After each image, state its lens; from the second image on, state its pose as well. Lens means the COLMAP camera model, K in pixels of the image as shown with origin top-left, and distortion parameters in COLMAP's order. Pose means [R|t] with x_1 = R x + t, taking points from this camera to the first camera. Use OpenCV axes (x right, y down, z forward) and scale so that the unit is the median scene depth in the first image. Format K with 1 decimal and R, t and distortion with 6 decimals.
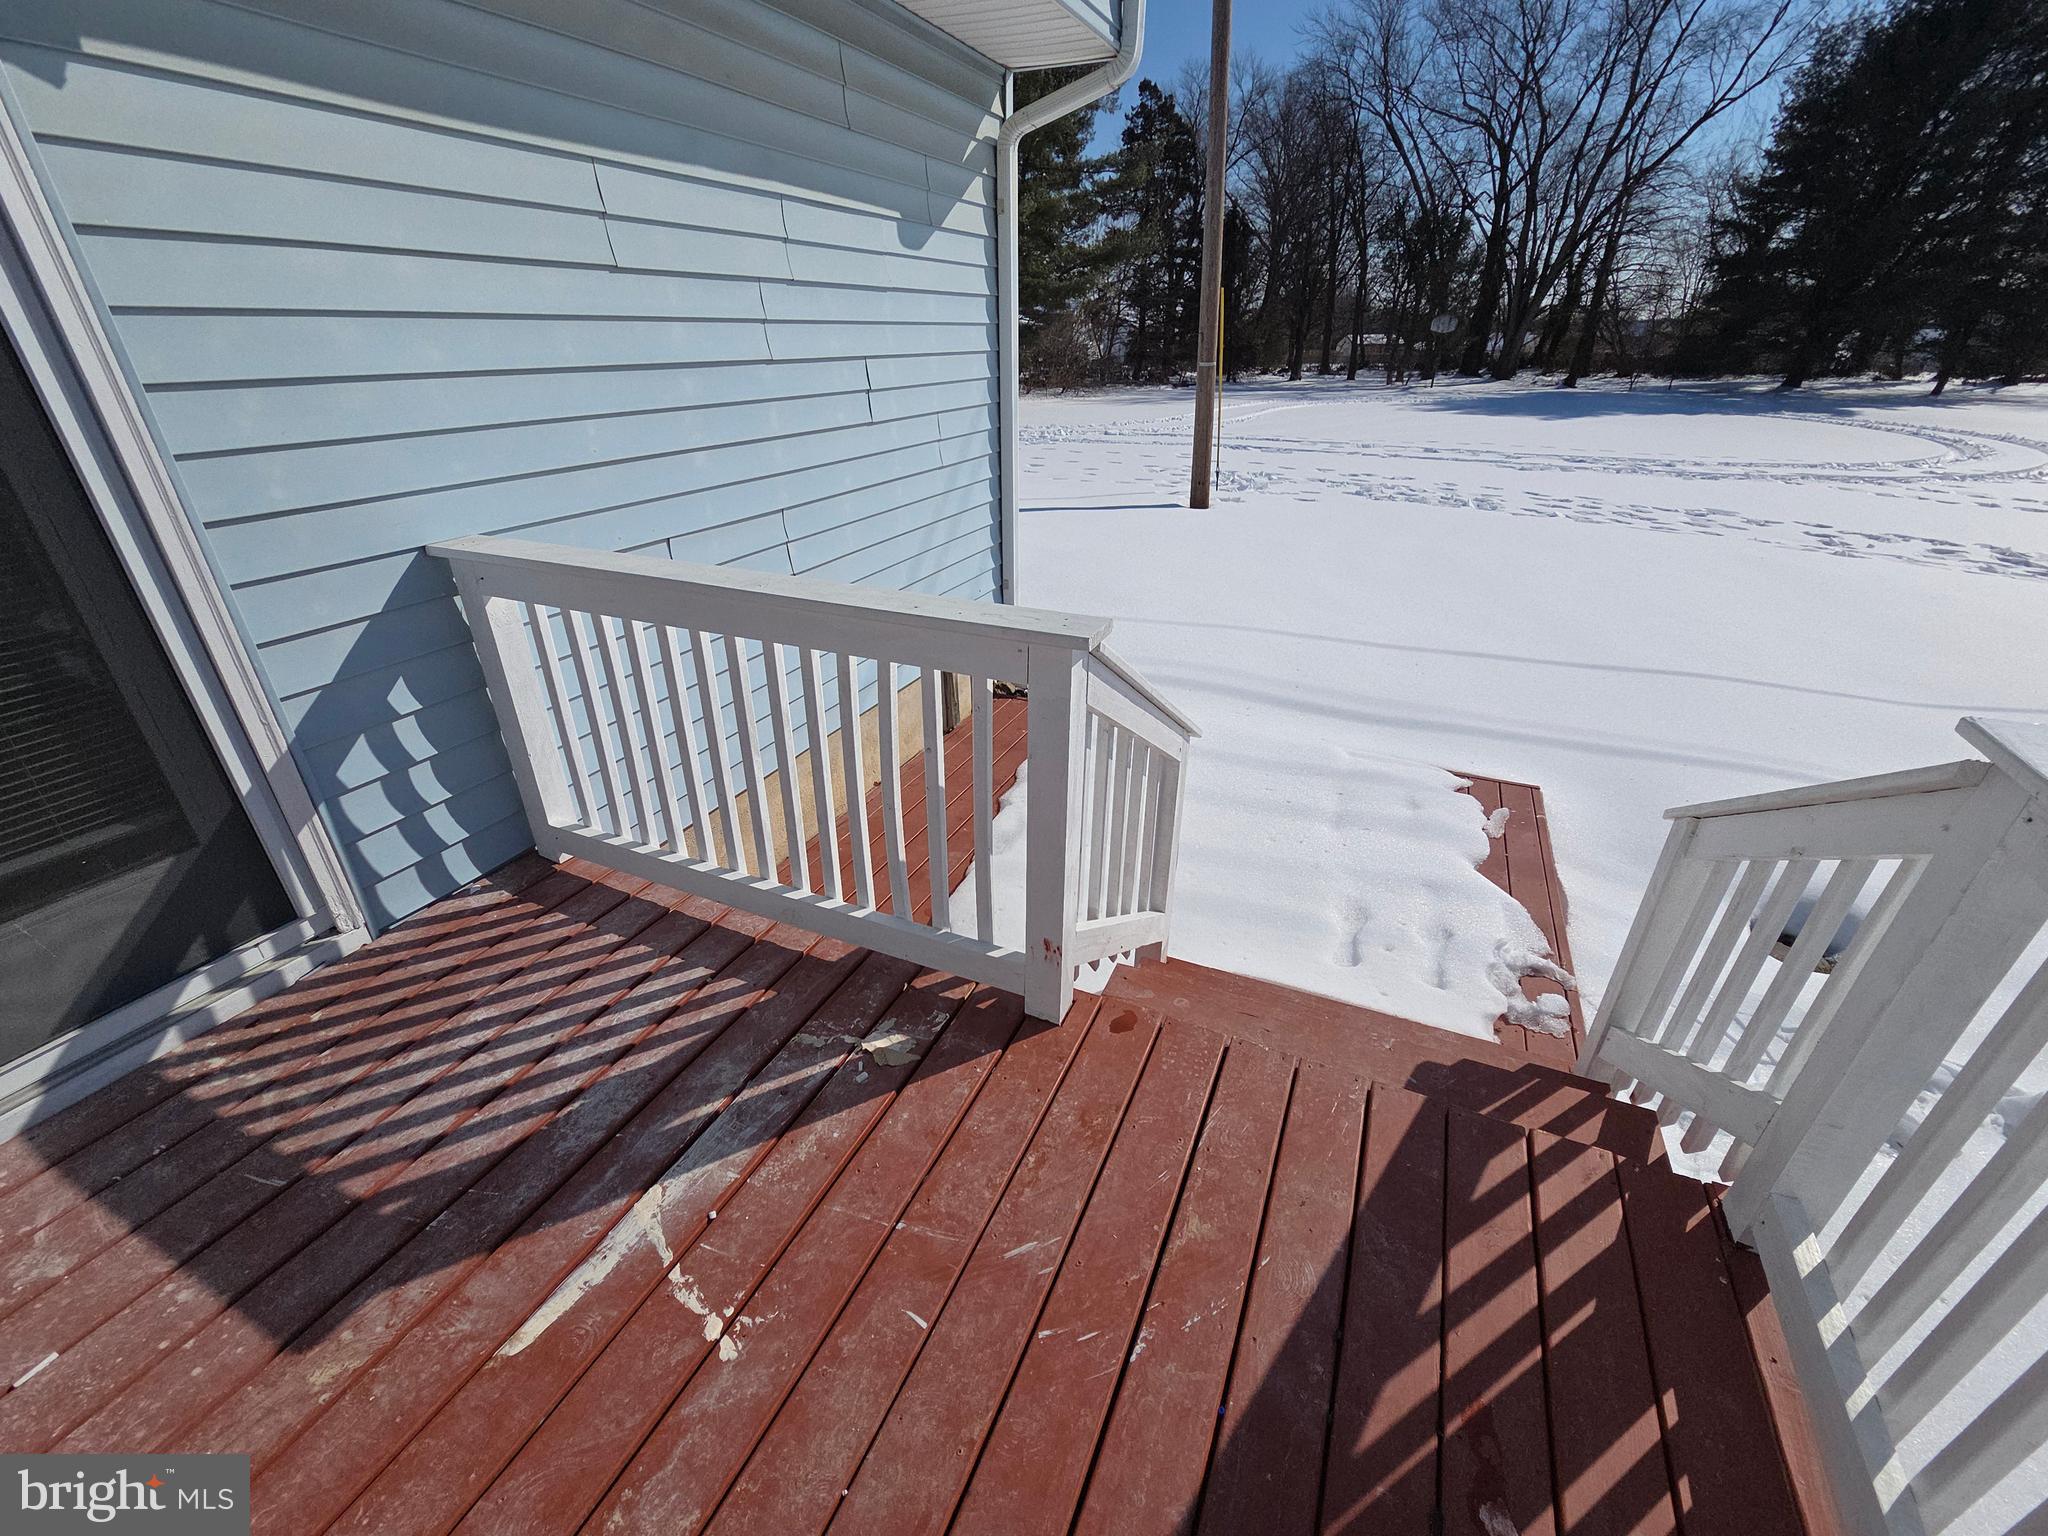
lens RADIAL K [[842.5, 0, 1024.6], [0, 842.5, 779.4], [0, 0, 1]] dist [-0.002930, 0.001472]
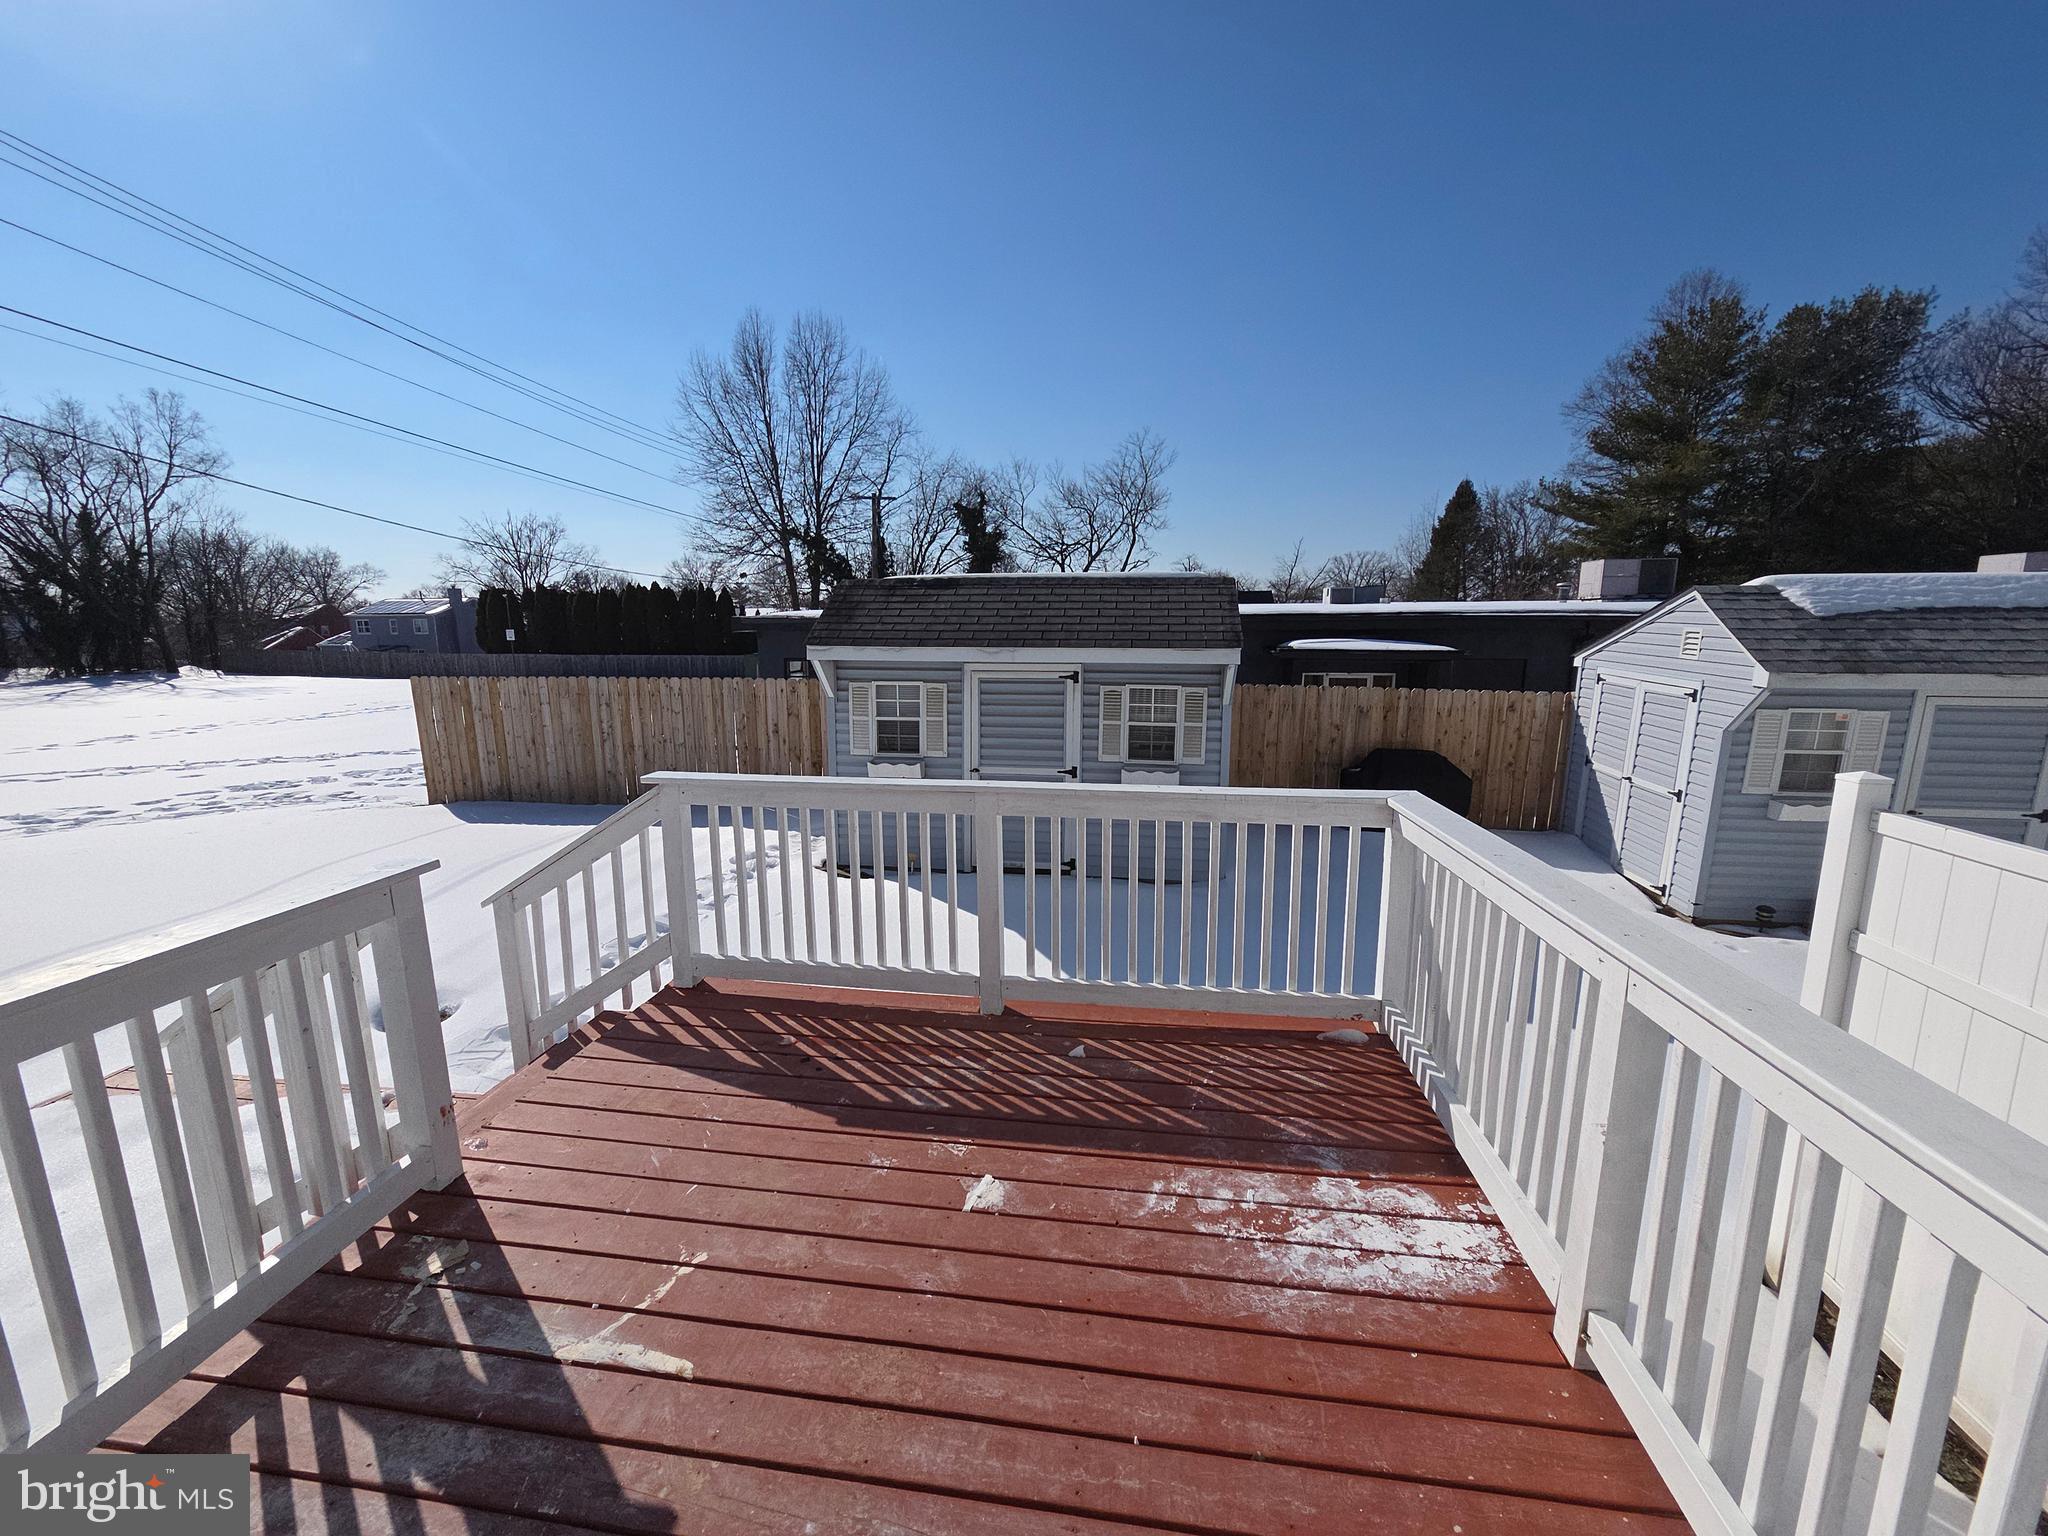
lens RADIAL K [[842.5, 0, 1027.2], [0, 842.5, 779.2], [0, 0, 1]] dist [-0.002930, 0.001472]
pose [[-0.280000, -0.176609, 0.943615, -1.039133], [0.448855, 0.844792, 0.291302, -0.160685], [-0.848605, 0.505110, -0.157270, 0.139913]]
